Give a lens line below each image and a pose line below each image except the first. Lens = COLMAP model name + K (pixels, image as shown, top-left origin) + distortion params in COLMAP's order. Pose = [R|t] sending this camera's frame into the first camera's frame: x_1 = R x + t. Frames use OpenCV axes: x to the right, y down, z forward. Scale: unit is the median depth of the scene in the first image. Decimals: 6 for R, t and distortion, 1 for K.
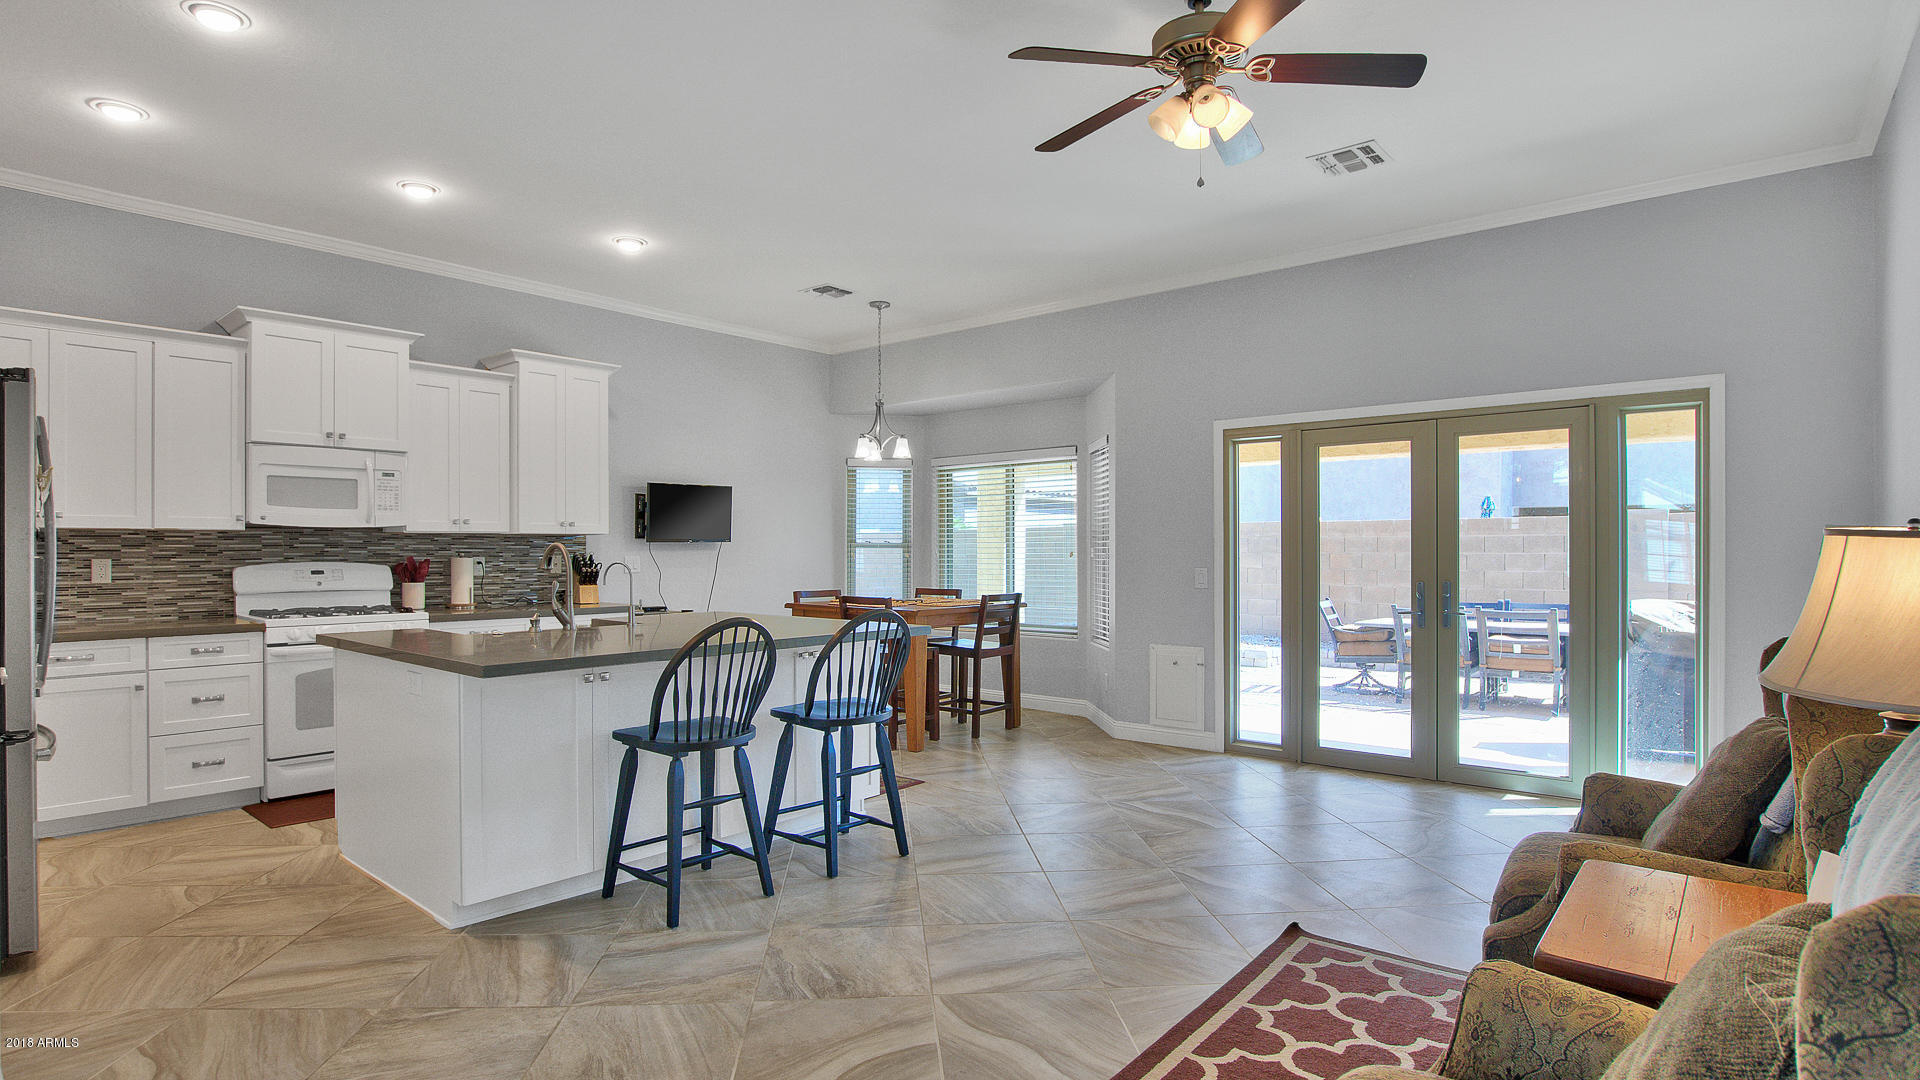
lens RADIAL K [[952.5, 0, 958.7], [0, 952.5, 555.5], [0, 0, 1]] dist [-0.024891, 0.001420]
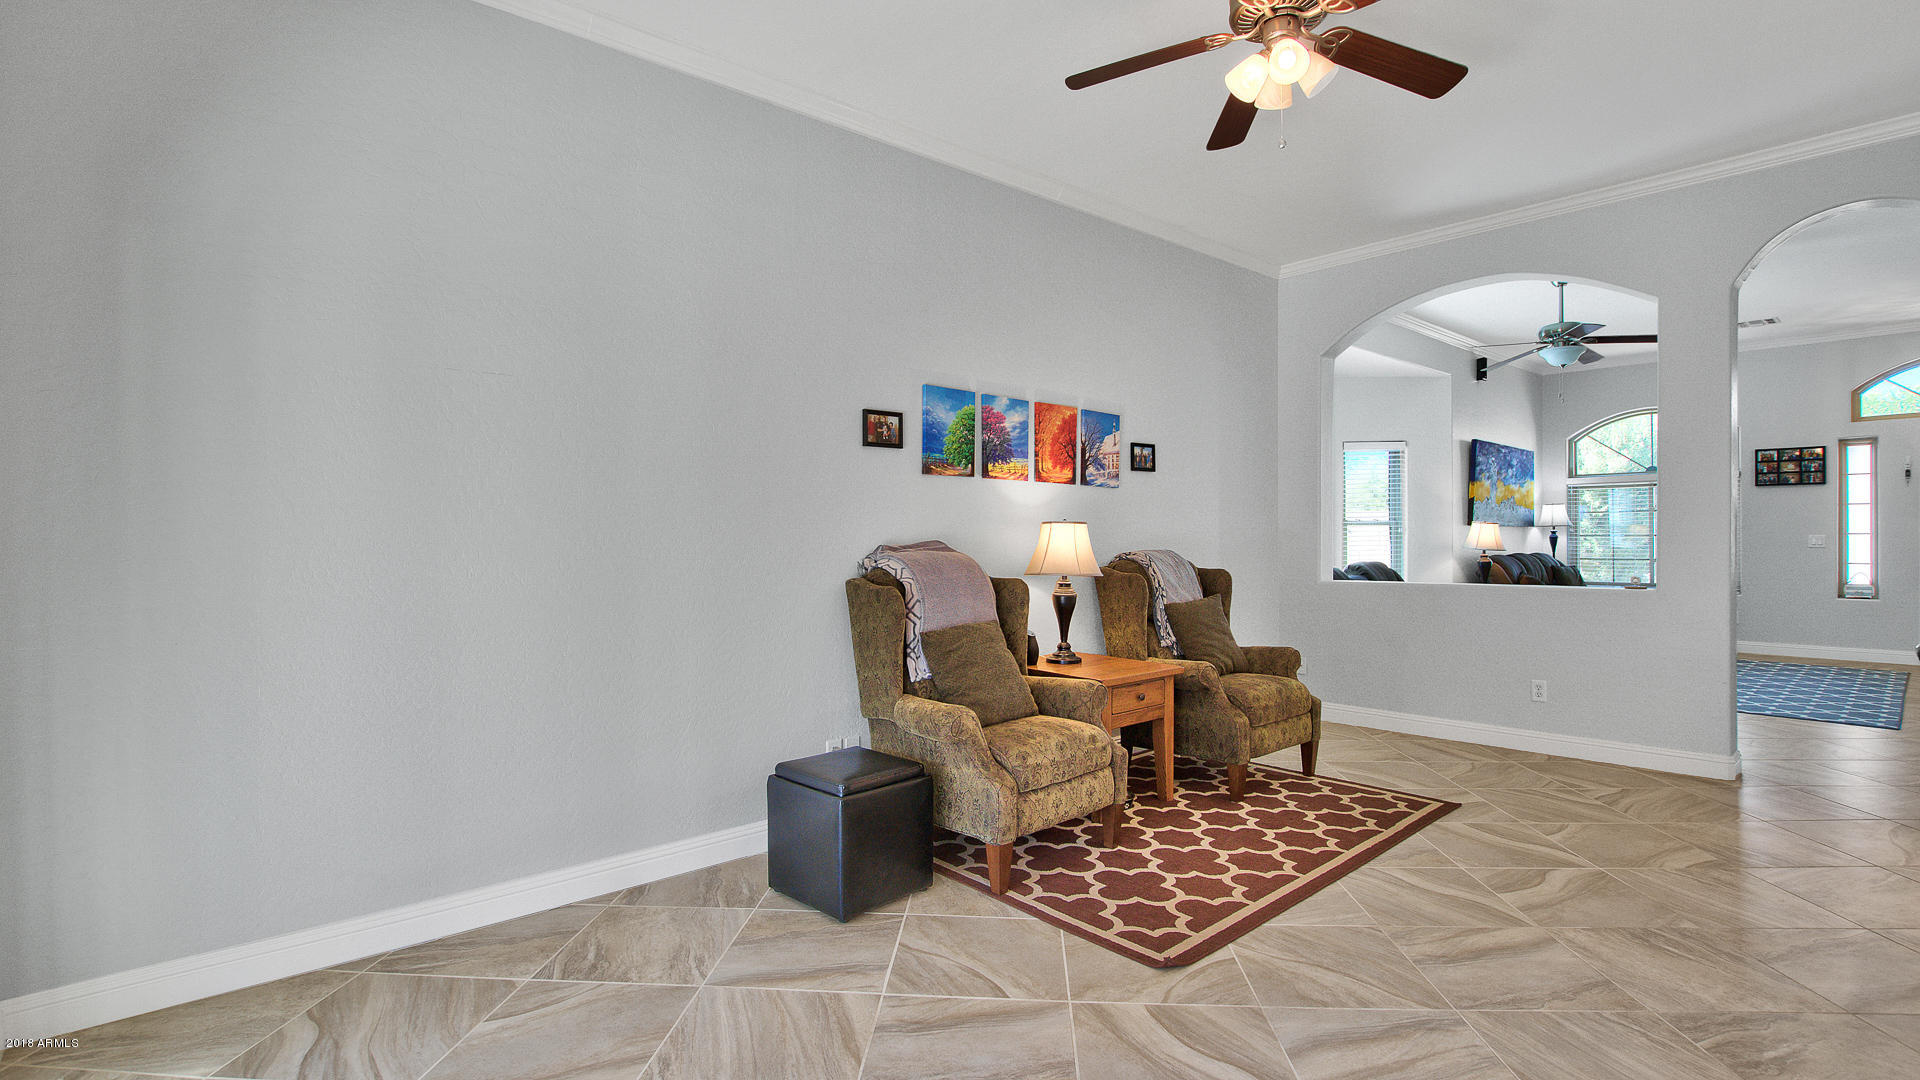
lens RADIAL K [[888.1, 0, 961.6], [0, 888.1, 539.2], [0, 0, 1]] dist [-0.032558, 0.004687]
pose [[-0.989145, 0.004641, 0.146869, 0.243495], [0.006888, 0.999867, 0.014789, -0.004358], [-0.146781, 0.015640, -0.989045, 1.046020]]
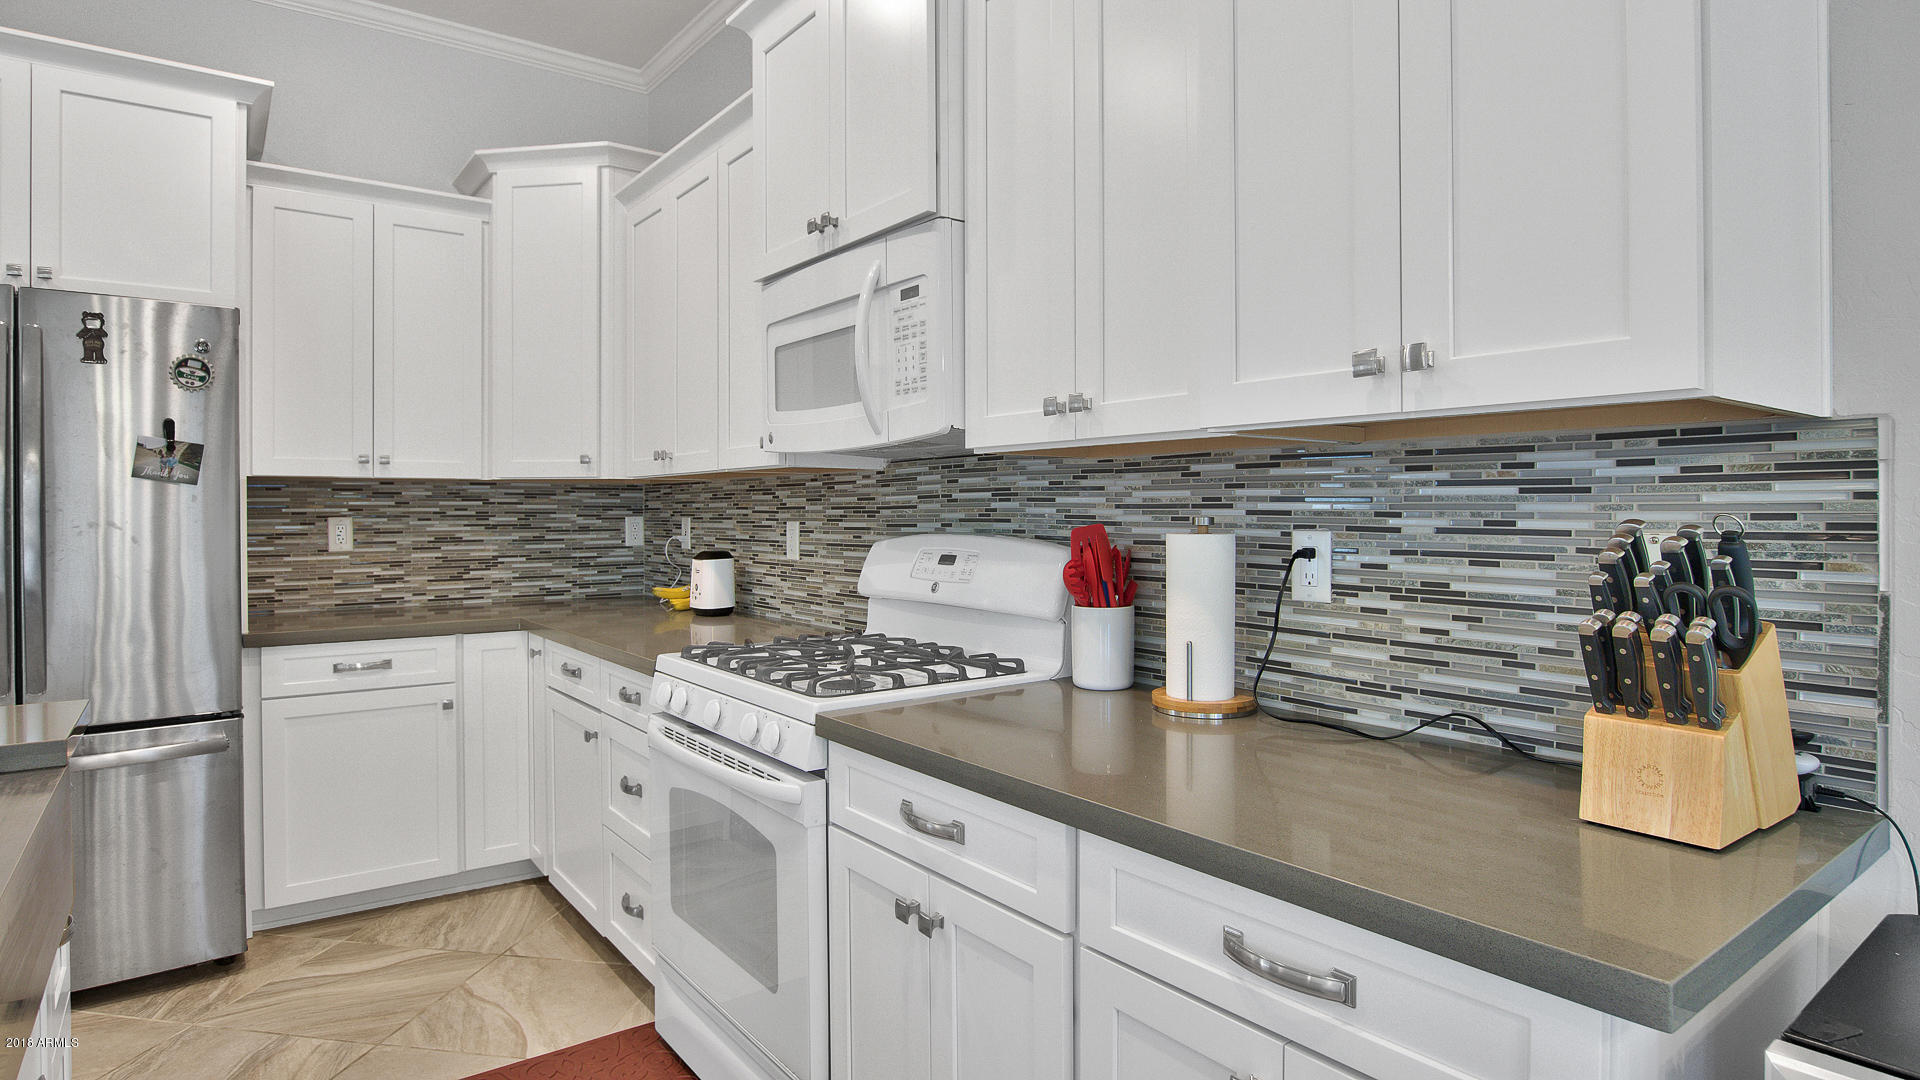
lens RADIAL K [[1041.3, 0, 931.7], [0, 1041.3, 512.7], [0, 0, 1]] dist [-0.030814, 0.004813]
pose [[-0.242256, 0.005168, -0.970199, -0.221872], [-0.002937, 0.999977, 0.006060, -0.005660], [0.970208, 0.004318, -0.242235, 1.070235]]
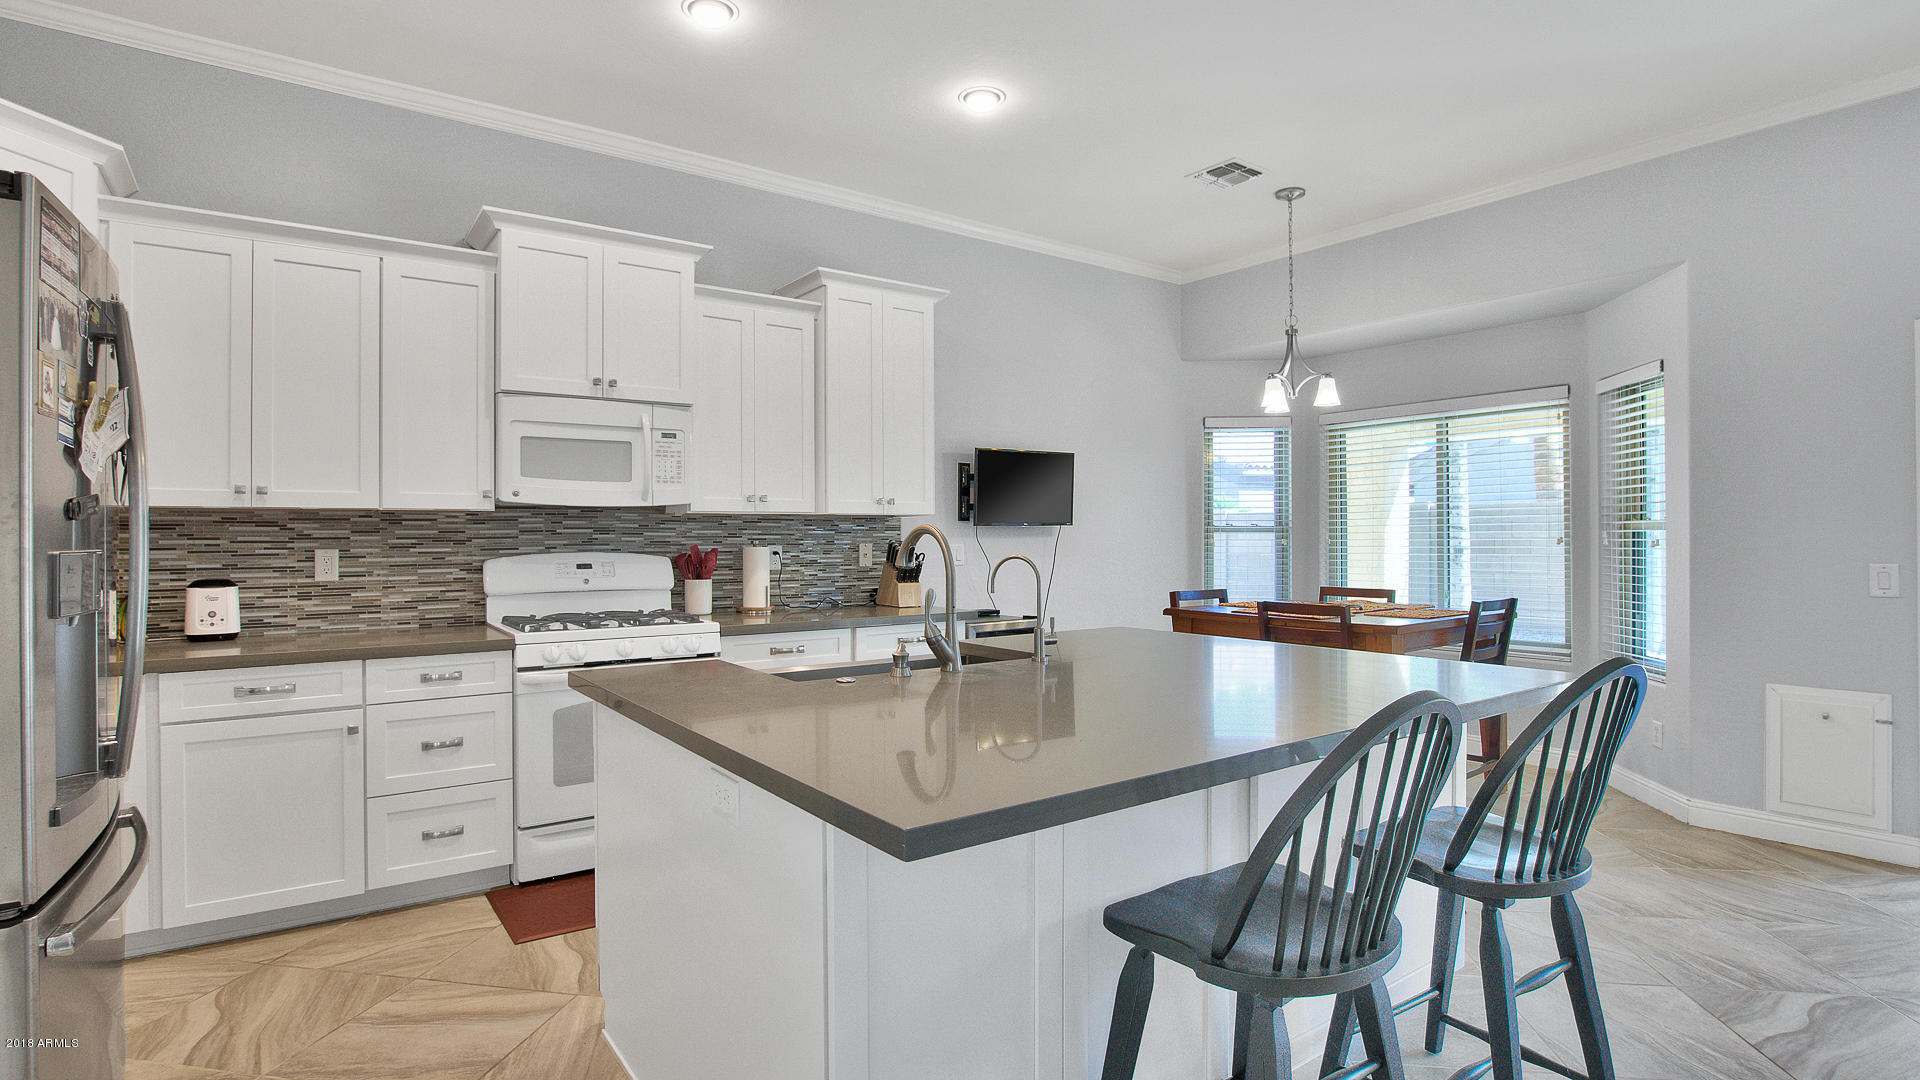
lens RADIAL K [[952.5, 0, 968.9], [0, 952.5, 538.5], [0, 0, 1]] dist [-0.024891, 0.001420]
pose [[0.973390, -0.001870, -0.229147, -0.196234], [0.001131, 0.999994, -0.003359, -0.001597], [0.229152, 0.003010, 0.973386, 0.314953]]
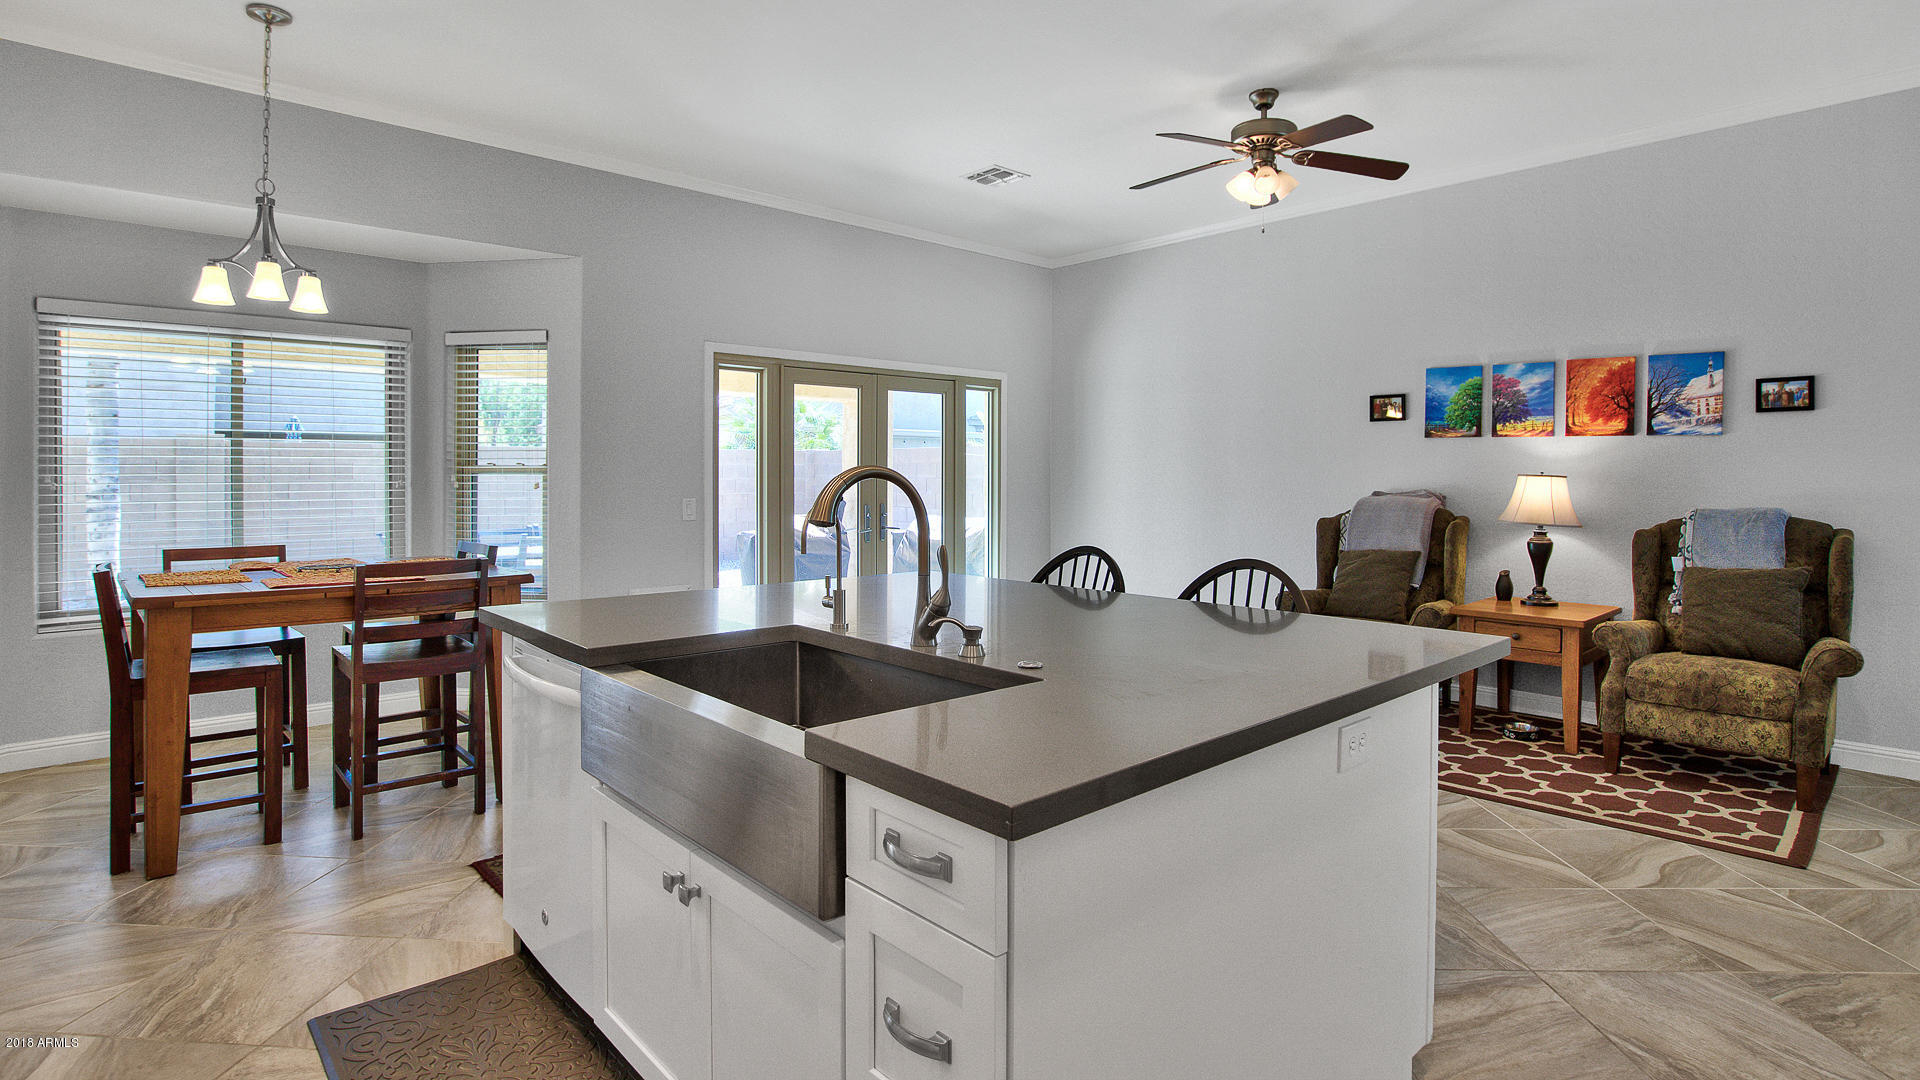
lens RADIAL K [[952.5, 0, 945.6], [0, 952.5, 472.0], [0, 0, 1]] dist [-0.024891, 0.001420]
pose [[0.133841, 0.005941, 0.990985, -0.689106], [0.002999, 0.999975, -0.006400, -0.005895], [-0.990998, 0.003829, 0.133820, 0.700252]]
